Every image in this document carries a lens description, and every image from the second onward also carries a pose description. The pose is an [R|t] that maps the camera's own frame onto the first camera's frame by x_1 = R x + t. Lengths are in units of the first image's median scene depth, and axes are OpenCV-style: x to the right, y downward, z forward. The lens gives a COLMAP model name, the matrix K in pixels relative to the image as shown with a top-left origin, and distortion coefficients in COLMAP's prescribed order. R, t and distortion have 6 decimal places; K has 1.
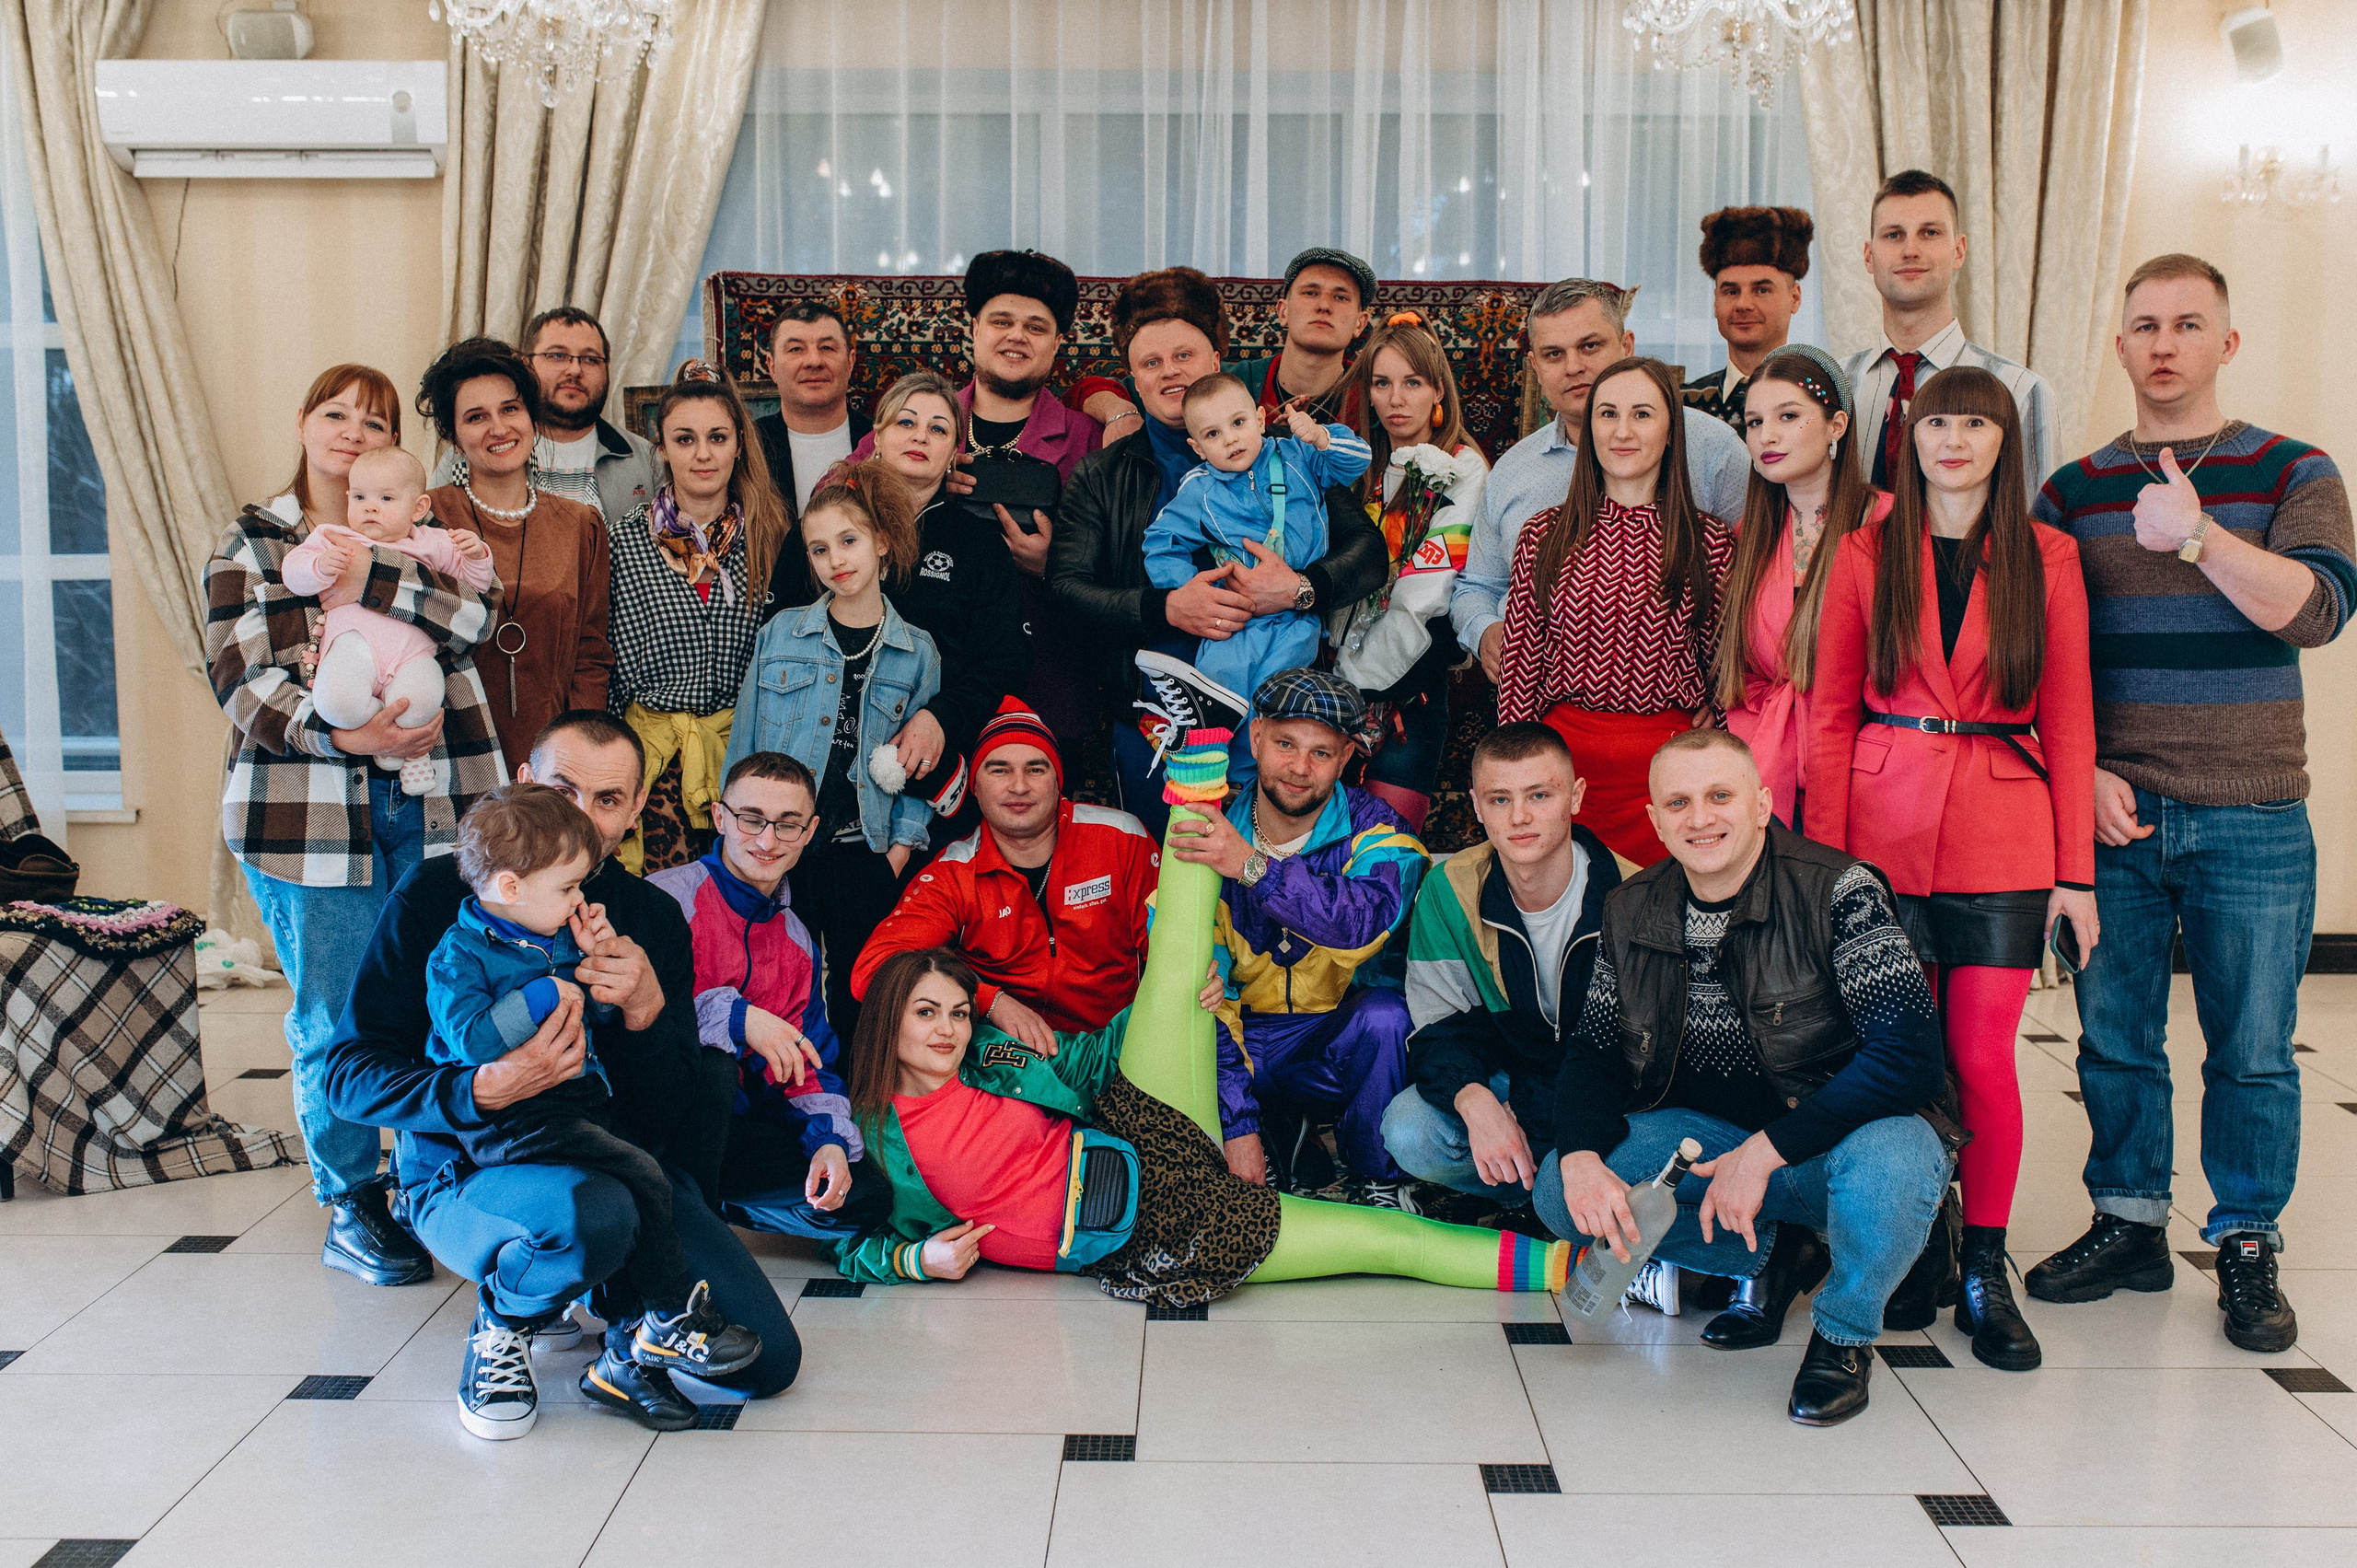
lens RADIAL K [[2231.2, 0, 1203.8], [0, 2231.2, 748.9], [0, 0, 1]] dist [-0.022529, 0.000000]
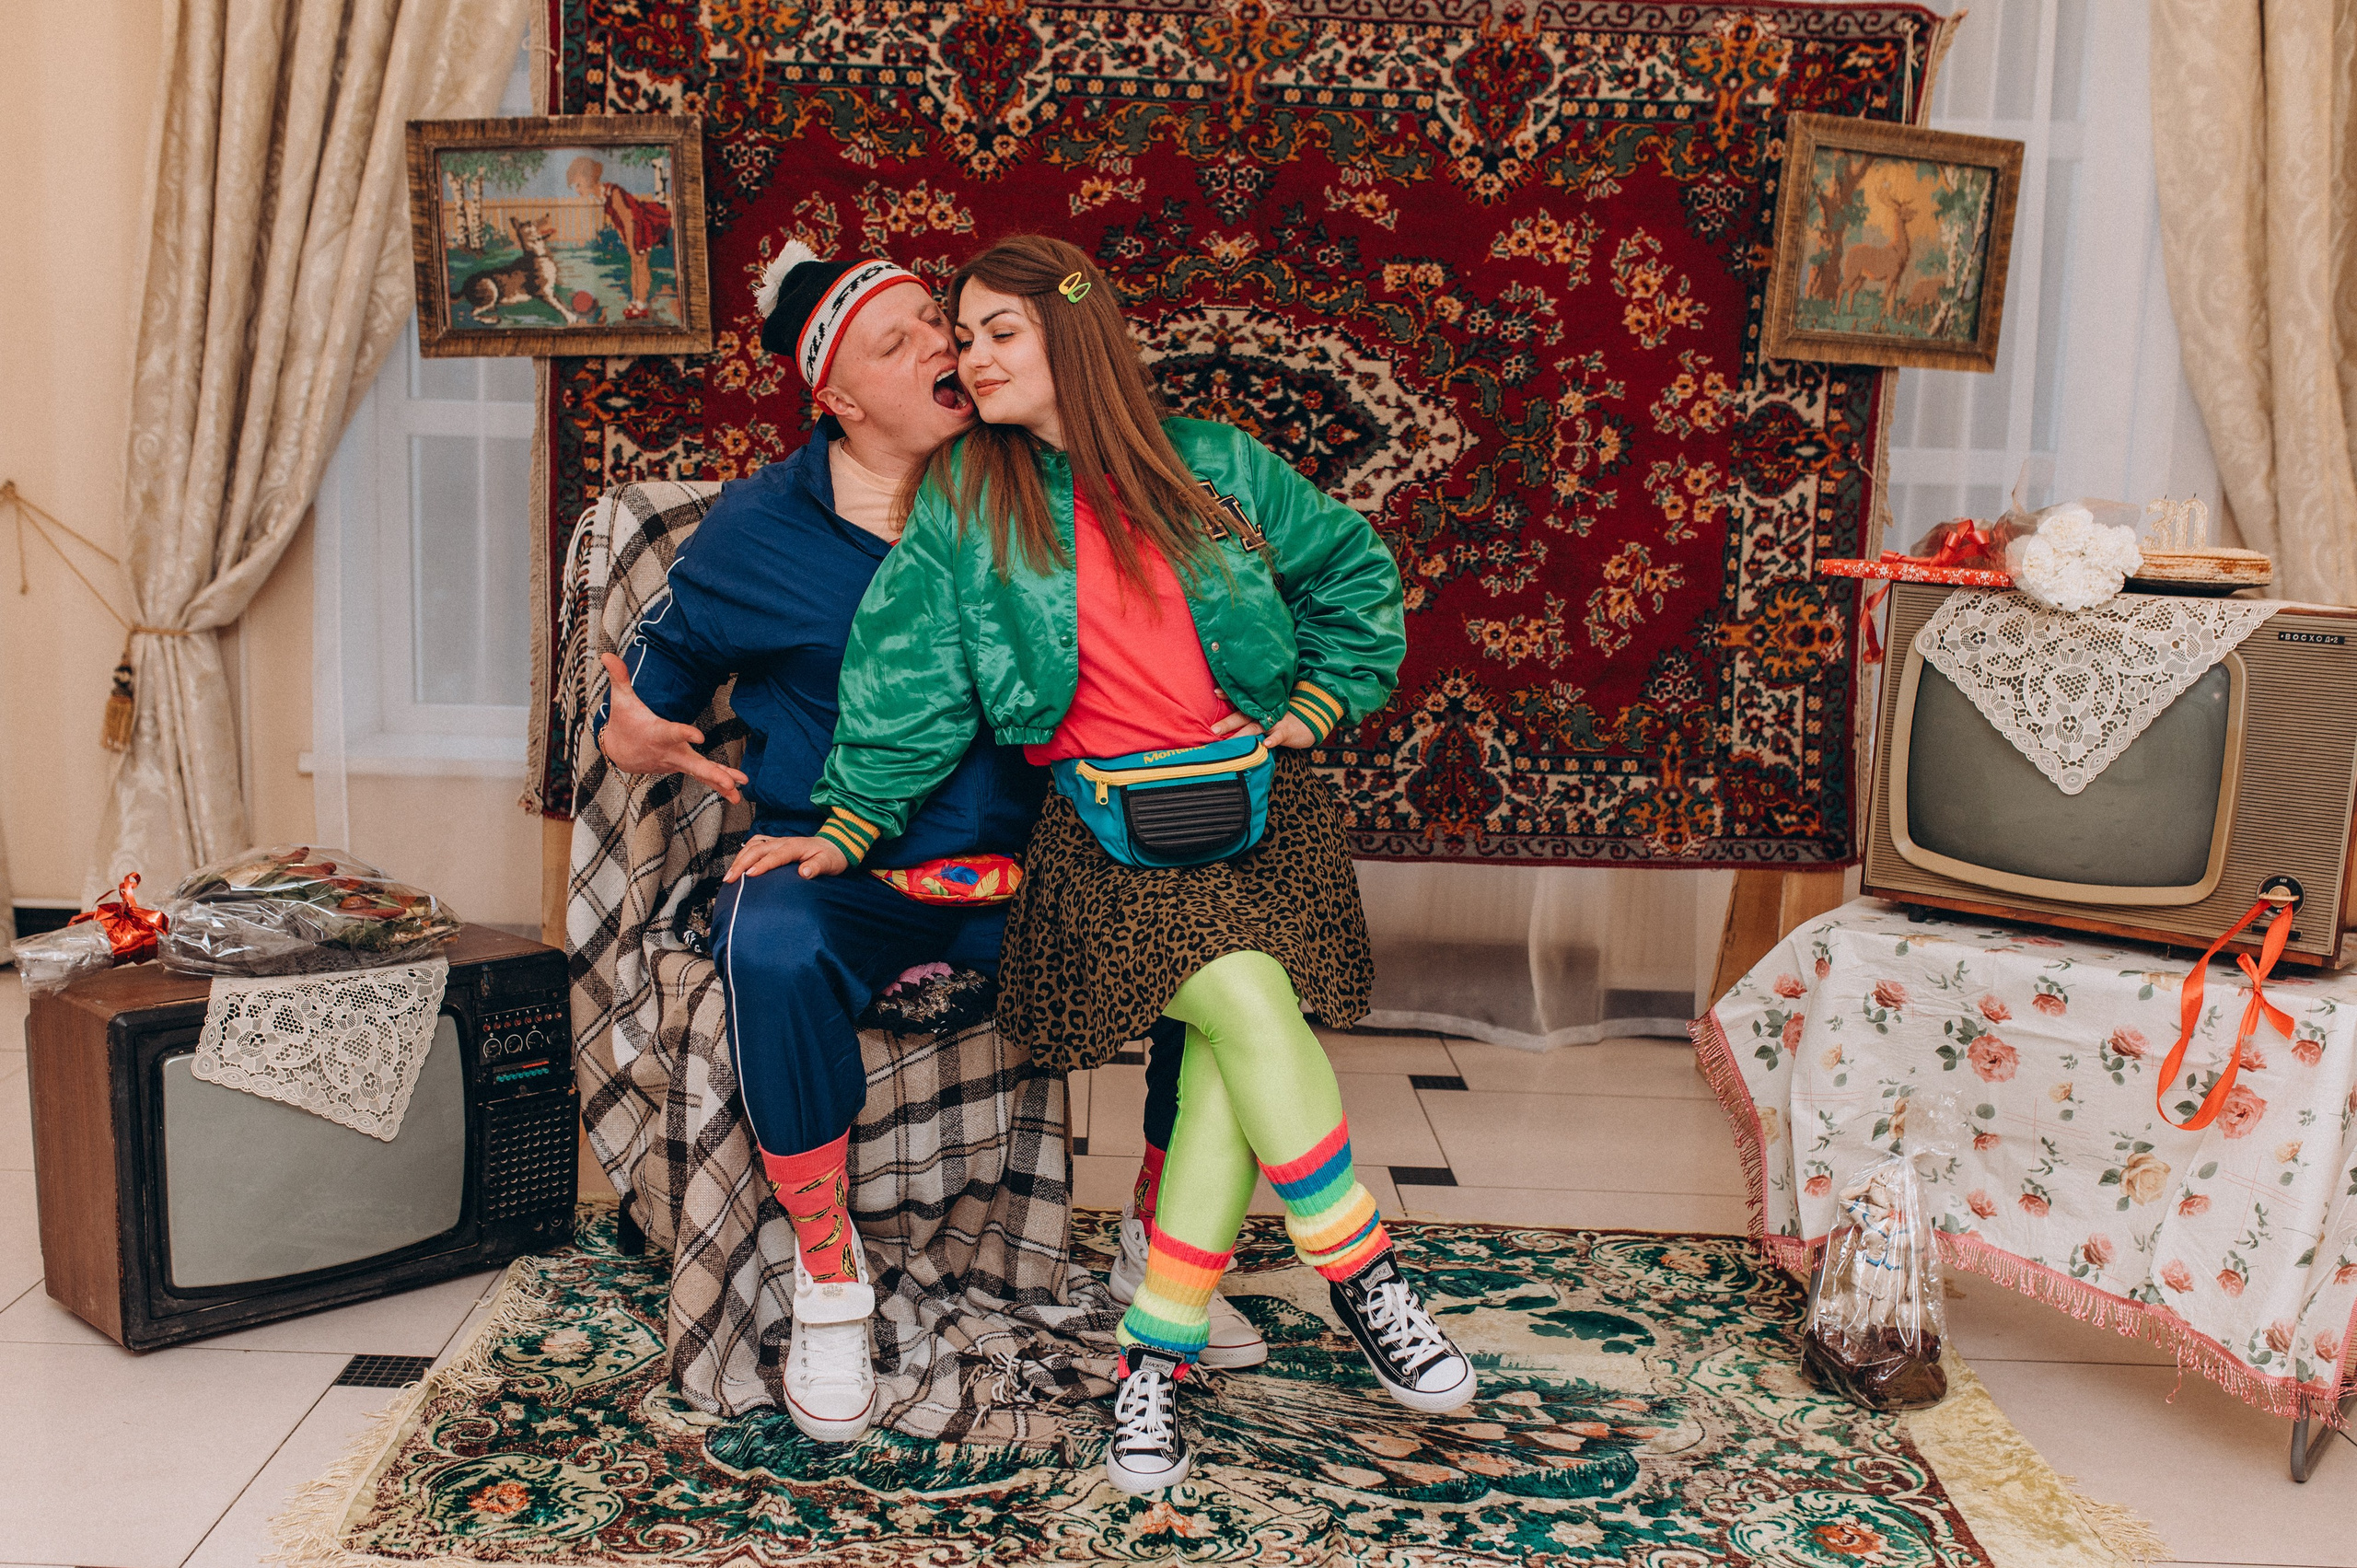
lens RADIAL K [[2448.2, 0, 1119.5], [0, 2448.2, 845.2], [0, 0, 1]] dist [-0.023258, 0.000000]
pose [[0.999536, 0.030395, -0.001828, -0.043465], [-0.030257, 0.998155, 0.052637, 0.005643], [0.003425, -0.052557, 0.998612, 0.273208]]
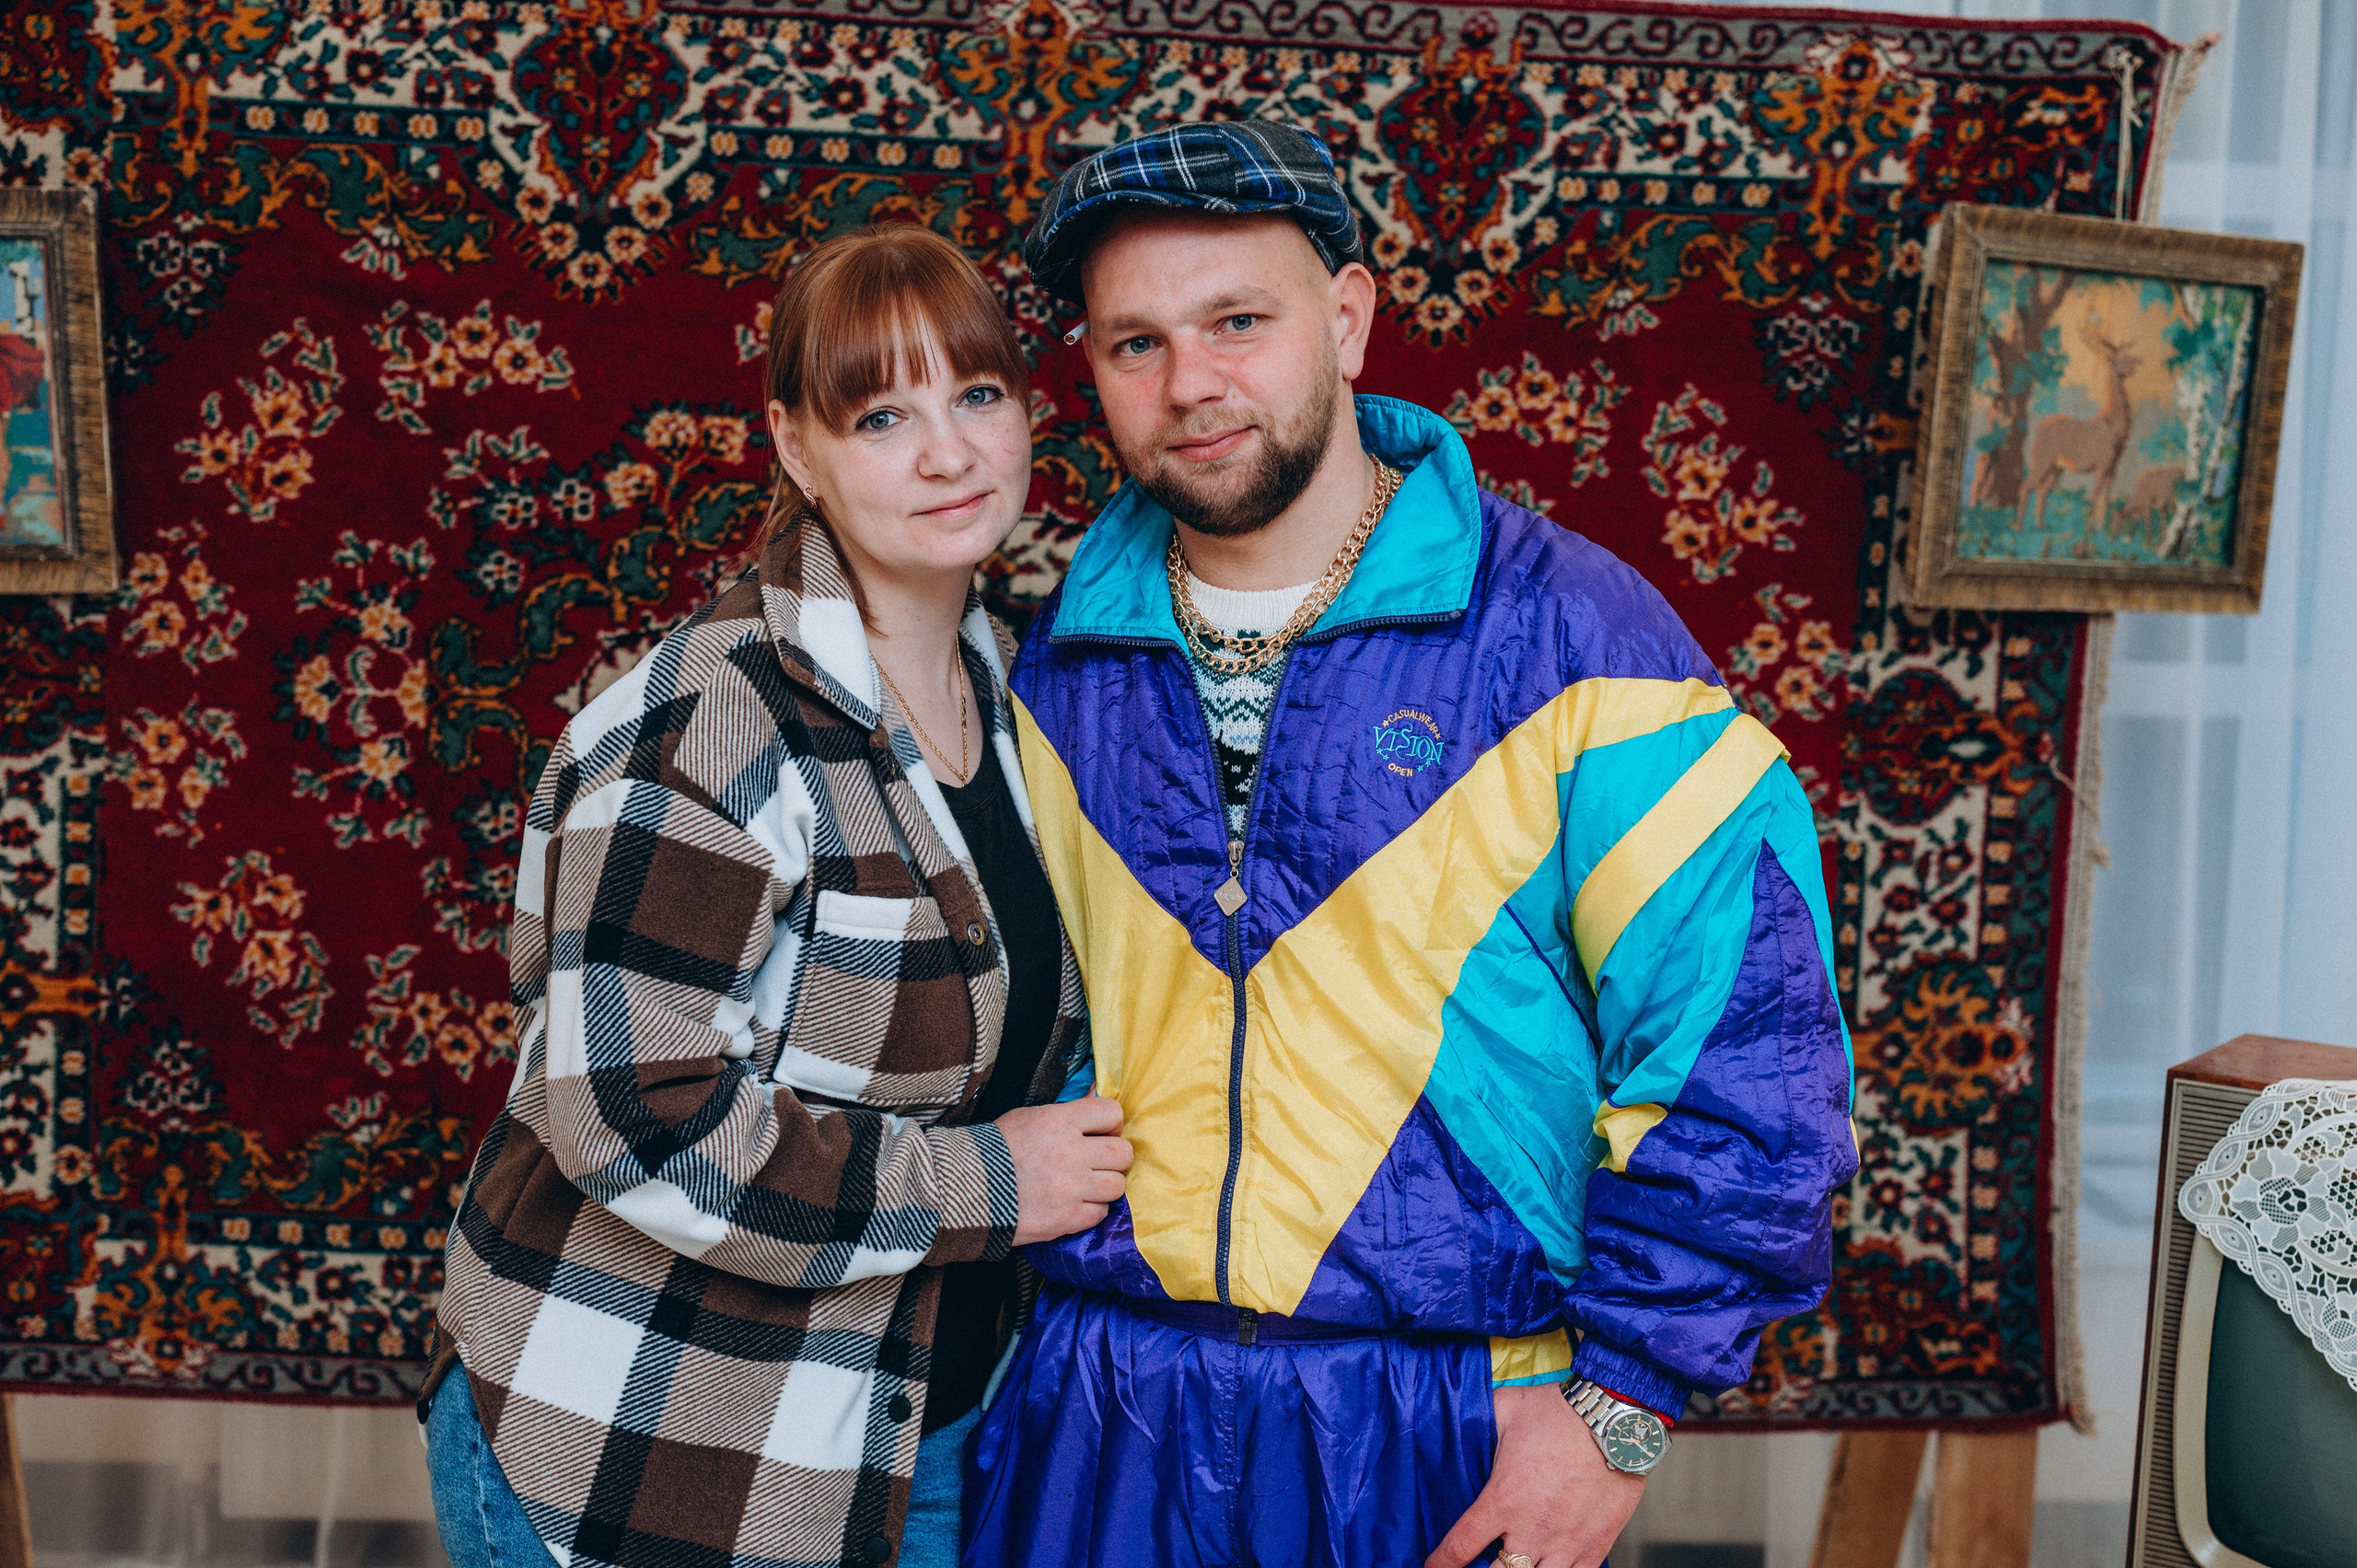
lens RADIAL K [[3315.6, 0, 1154.8], [0, 3315.6, 821.0], [0, 0, 1]] dist [0.016164, 0.000000]
pose [[0.997551, 0.025836, 0.064995, -0.027891], [-0.025328, 0.999642, -0.008626, -0.058174], [-0.065195, 0.006959, 0.997848, 0.421641]]
